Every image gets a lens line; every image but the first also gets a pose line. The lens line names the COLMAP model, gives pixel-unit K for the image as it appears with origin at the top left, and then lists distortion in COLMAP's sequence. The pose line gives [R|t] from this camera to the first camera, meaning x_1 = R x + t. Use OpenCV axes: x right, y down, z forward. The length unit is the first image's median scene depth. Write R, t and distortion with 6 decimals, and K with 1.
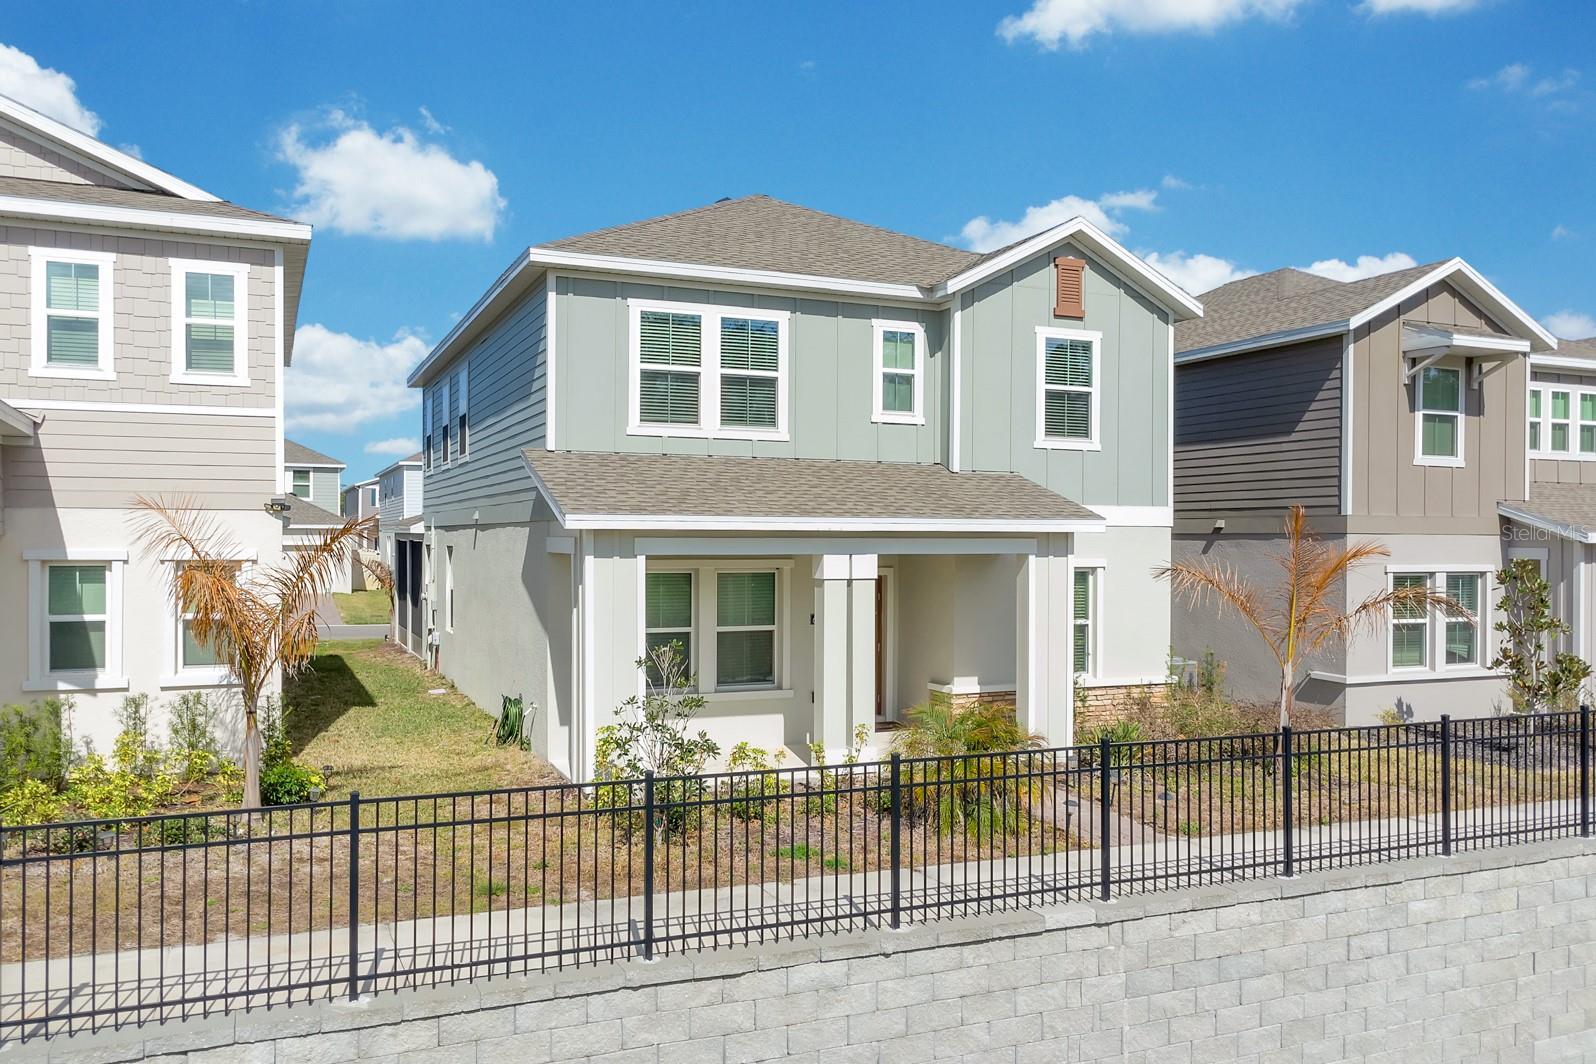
lens RADIAL K [[1251.7, 0, 798.0], [0, 1251.7, 532.0], [0, 0, 1]] dist [0.011969, -0.010148]
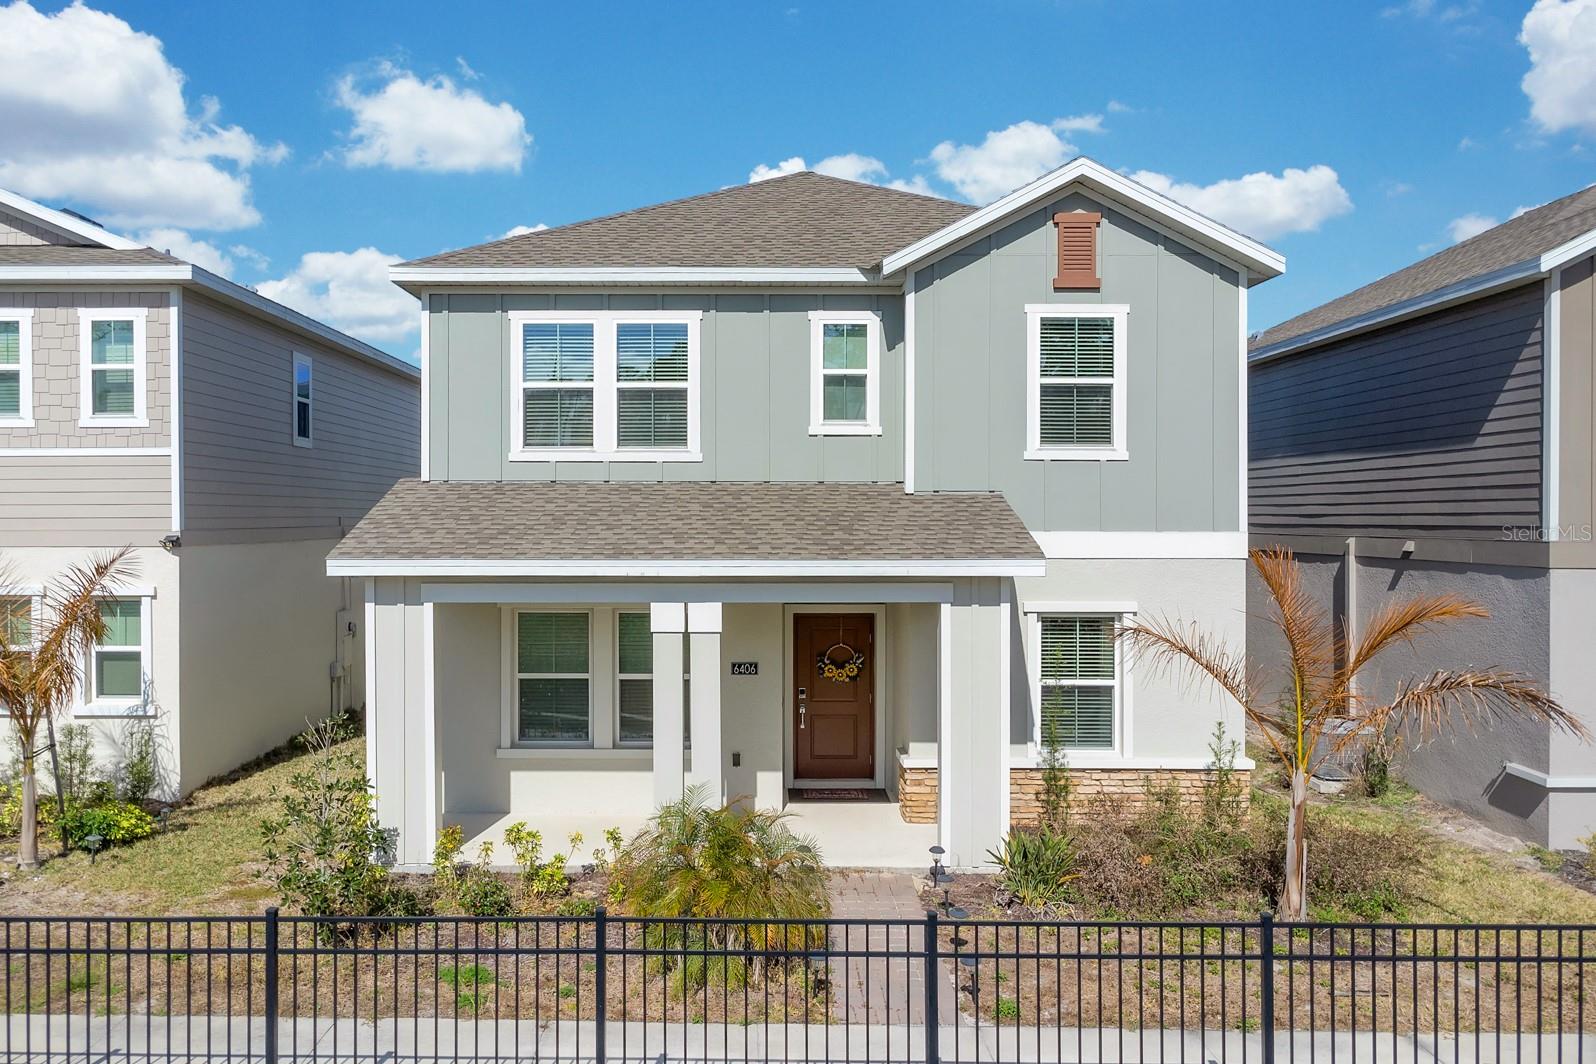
lens RADIAL K [[1239.8, 0, 739.4], [0, 1239.8, 524.0], [0, 0, 1]] dist [0.007071, 0.000264]
pose [[0.913554, -0.002314, -0.406711, 0.372093], [0.005613, 0.999960, 0.006919, -0.036318], [0.406679, -0.008604, 0.913531, 0.237183]]
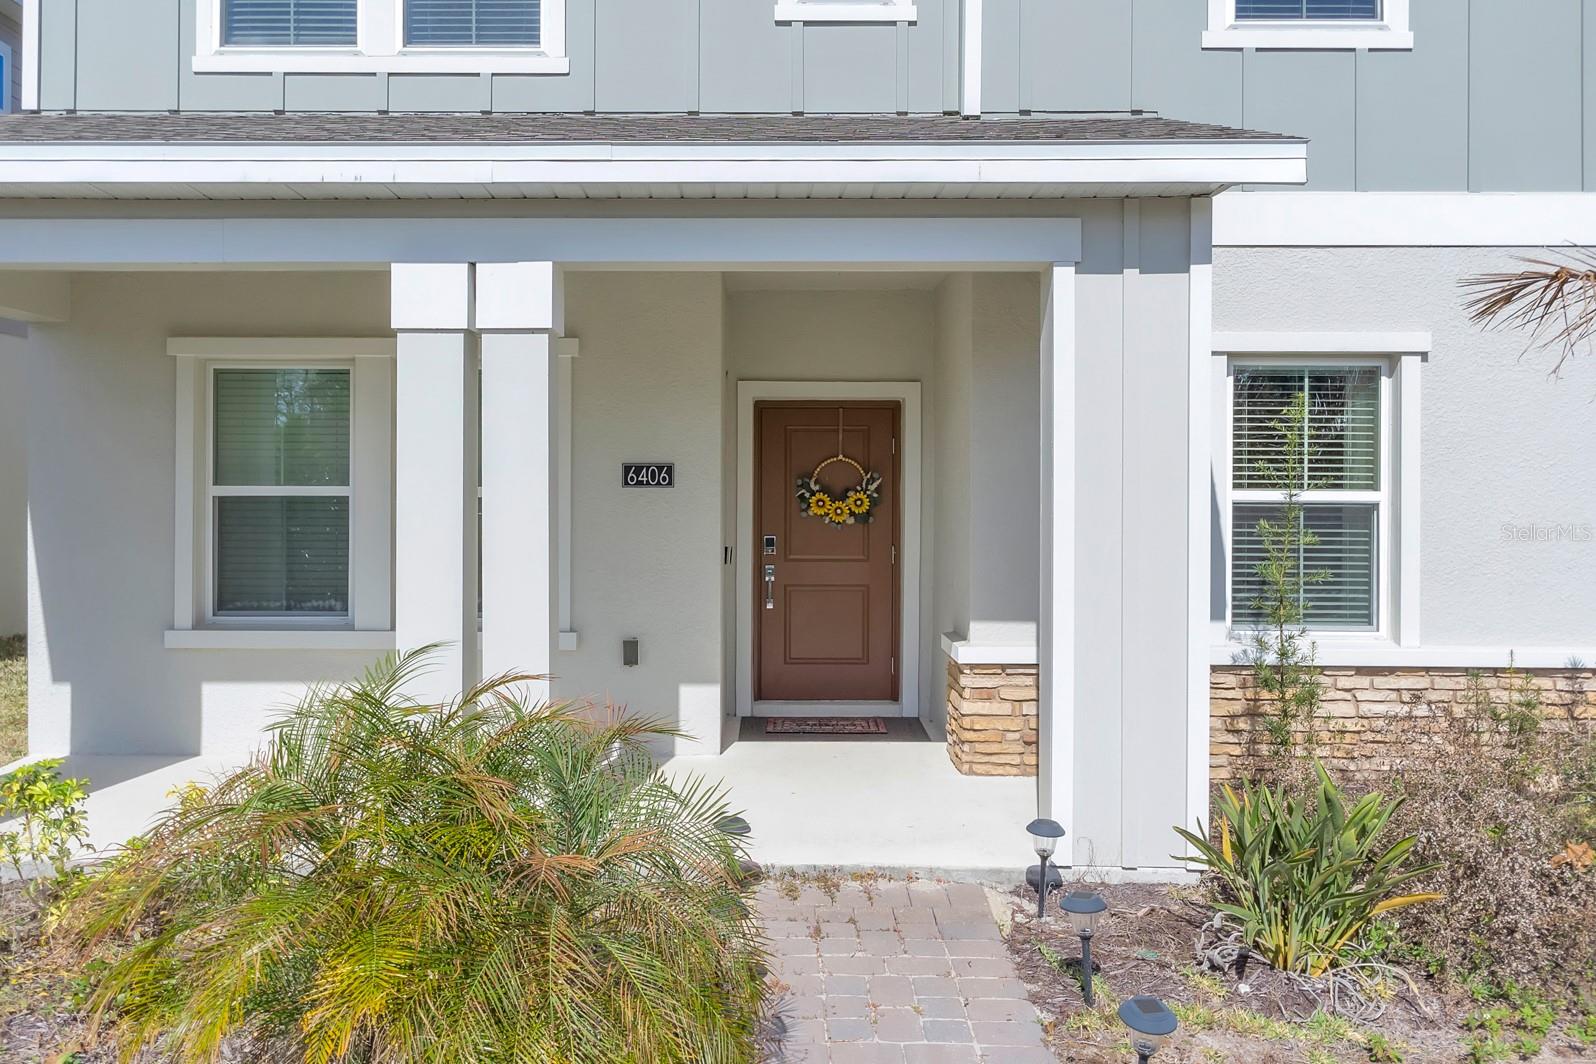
lens RADIAL K [[1296.8, 0, 756.9], [0, 1296.8, 483.2], [0, 0, 1]] dist [0.005707, 0.000657]
pose [[0.912124, -0.001526, -0.409911, 0.248559], [0.002022, 0.999998, 0.000776, 0.074340], [0.409908, -0.001537, 0.912125, 0.623699]]
